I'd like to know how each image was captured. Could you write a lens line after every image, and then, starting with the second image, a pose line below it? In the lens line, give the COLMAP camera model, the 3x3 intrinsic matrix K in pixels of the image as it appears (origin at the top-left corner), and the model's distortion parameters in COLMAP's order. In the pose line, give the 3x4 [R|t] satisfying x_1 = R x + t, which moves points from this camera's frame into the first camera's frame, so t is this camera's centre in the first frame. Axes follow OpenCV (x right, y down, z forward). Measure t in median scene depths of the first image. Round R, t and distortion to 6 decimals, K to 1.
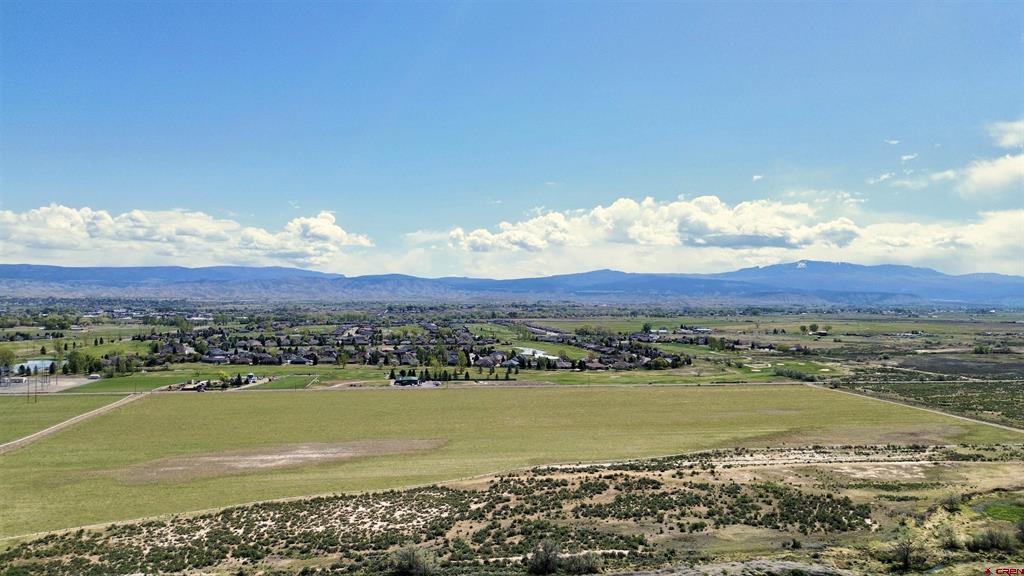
lens RADIAL K [[725.7, 0, 511.3], [0, 725.7, 293.0], [0, 0, 1]] dist [0.071735, -0.073420]
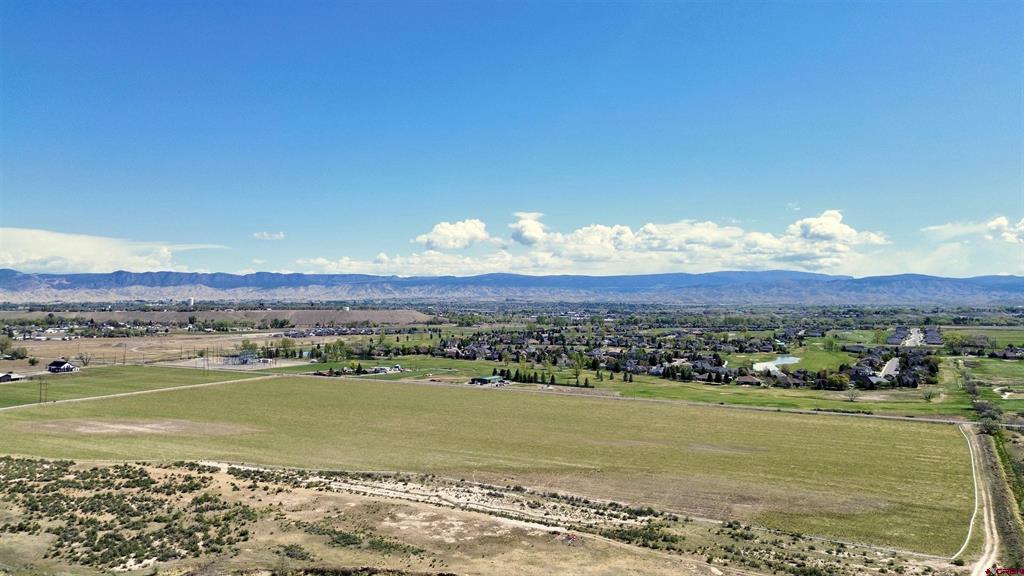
lens RADIAL K [[724.3, 0, 511.4], [0, 724.3, 283.4], [0, 0, 1]] dist [0.072565, -0.070637]
pose [[0.781548, -0.020591, -0.623506, 0.304599], [0.008827, 0.999720, -0.021951, 0.006200], [0.623783, 0.011652, 0.781511, 0.144782]]
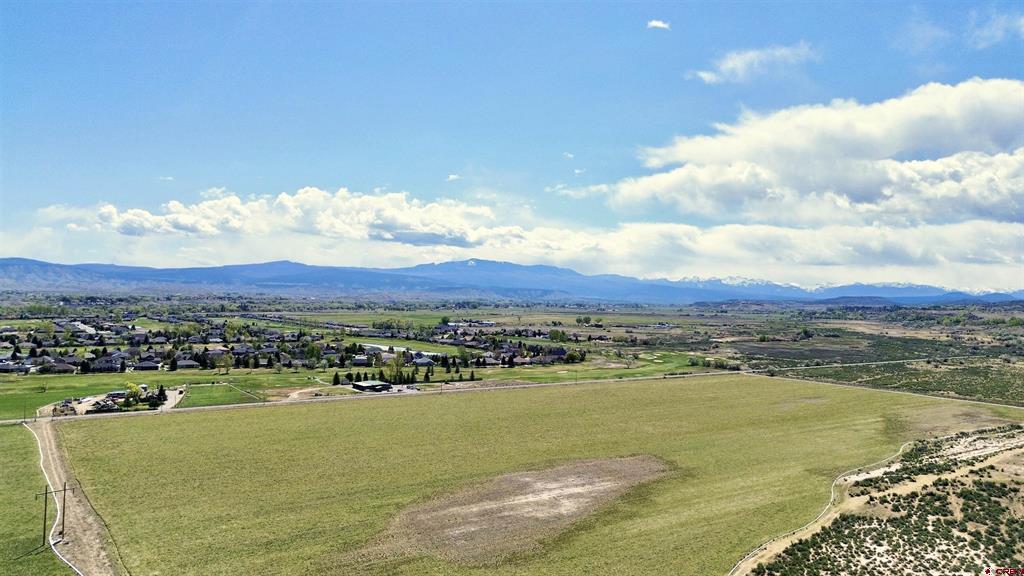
lens RADIAL K [[726.0, 0, 512.5], [0, 726.0, 257.8], [0, 0, 1]] dist [0.063908, -0.058484]
pose [[0.903118, 0.033645, 0.428072, -0.214019], [-0.016576, 0.998914, -0.043542, 0.005878], [-0.429072, 0.032228, 0.902695, 0.111981]]
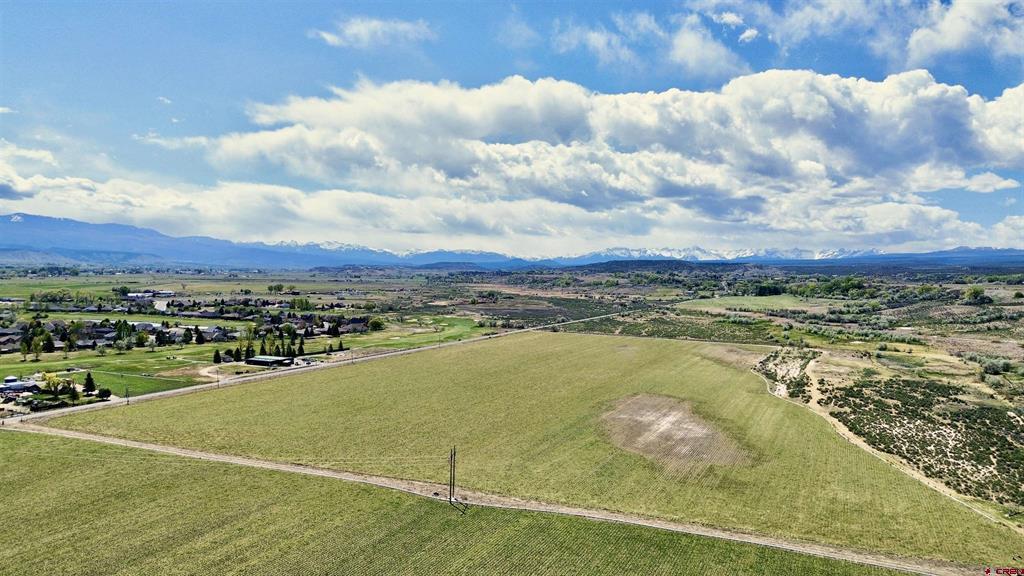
lens RADIAL K [[725.7, 0, 511.3], [0, 725.7, 293.0], [0, 0, 1]] dist [0.071735, -0.073420]
pose [[0.554147, -0.022316, 0.832119, -0.395353], [-0.023395, 0.998828, 0.042367, 0.004426], [-0.832090, -0.042945, 0.552976, 0.207487]]
